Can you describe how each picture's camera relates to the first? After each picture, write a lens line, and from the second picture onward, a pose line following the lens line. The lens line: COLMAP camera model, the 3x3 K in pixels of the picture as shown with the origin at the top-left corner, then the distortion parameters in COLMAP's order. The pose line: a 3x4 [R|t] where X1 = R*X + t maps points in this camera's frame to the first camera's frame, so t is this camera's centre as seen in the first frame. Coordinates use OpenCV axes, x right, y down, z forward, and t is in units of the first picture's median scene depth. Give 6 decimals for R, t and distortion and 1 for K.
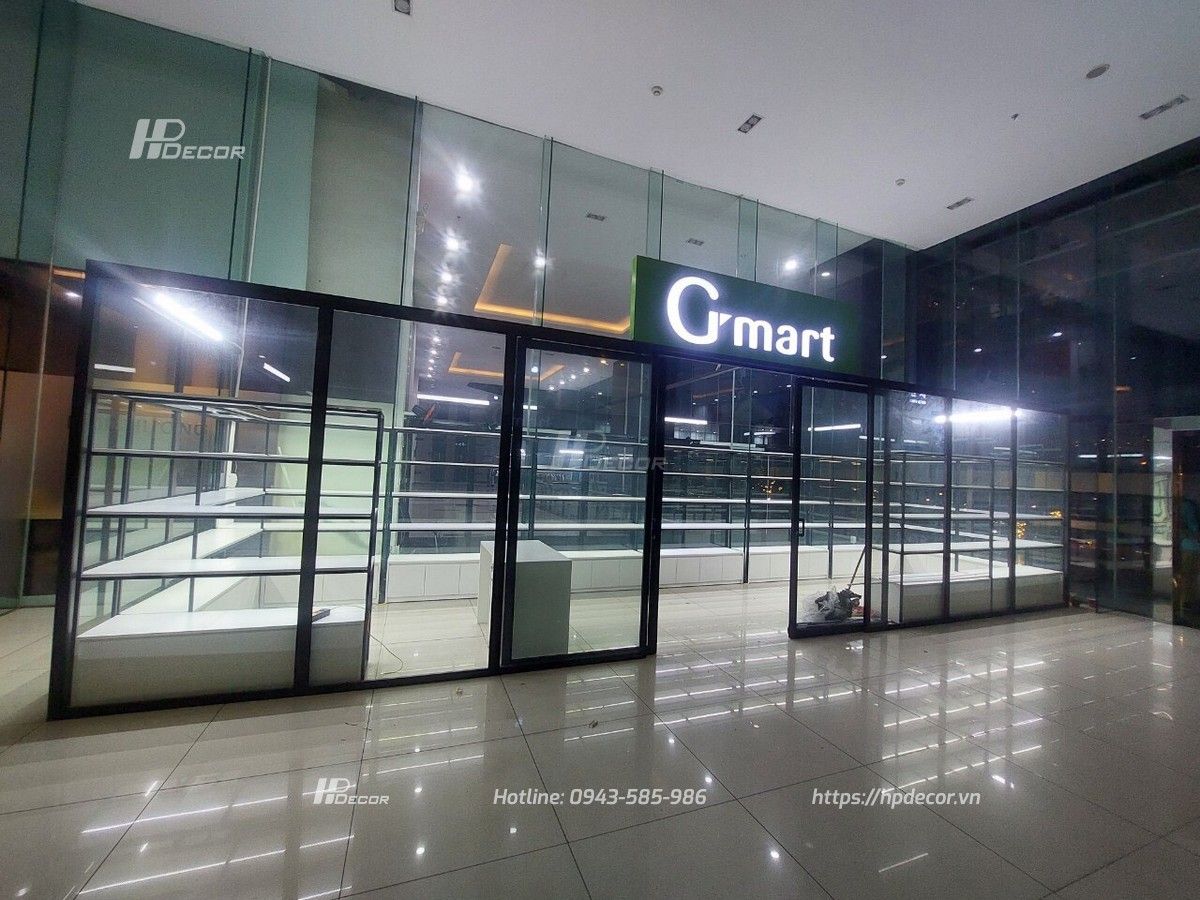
lens RADIAL K [[481.6, 0, 600.0], [0, 481.6, 450.0], [0, 0, 1]] dist [-0.011543, -0.000276]
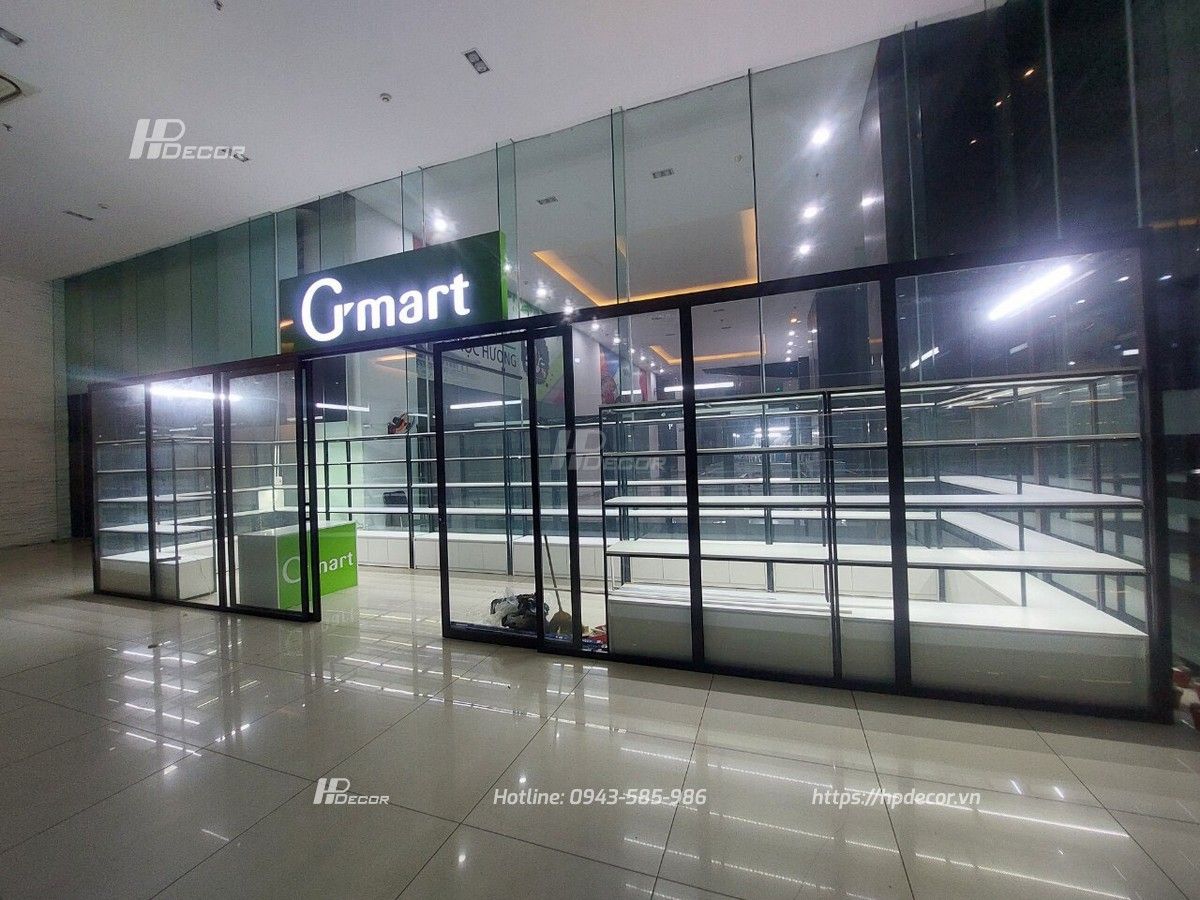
lens RADIAL K [[481.6, 0, 600.0], [0, 481.6, 450.0], [0, 0, 1]] dist [-0.011543, -0.000276]
pose [[0.746659, -0.075667, -0.660889, 1.196309], [0.092977, 0.995628, -0.008948, 0.078712], [0.658677, -0.054766, 0.750430, 0.521905]]
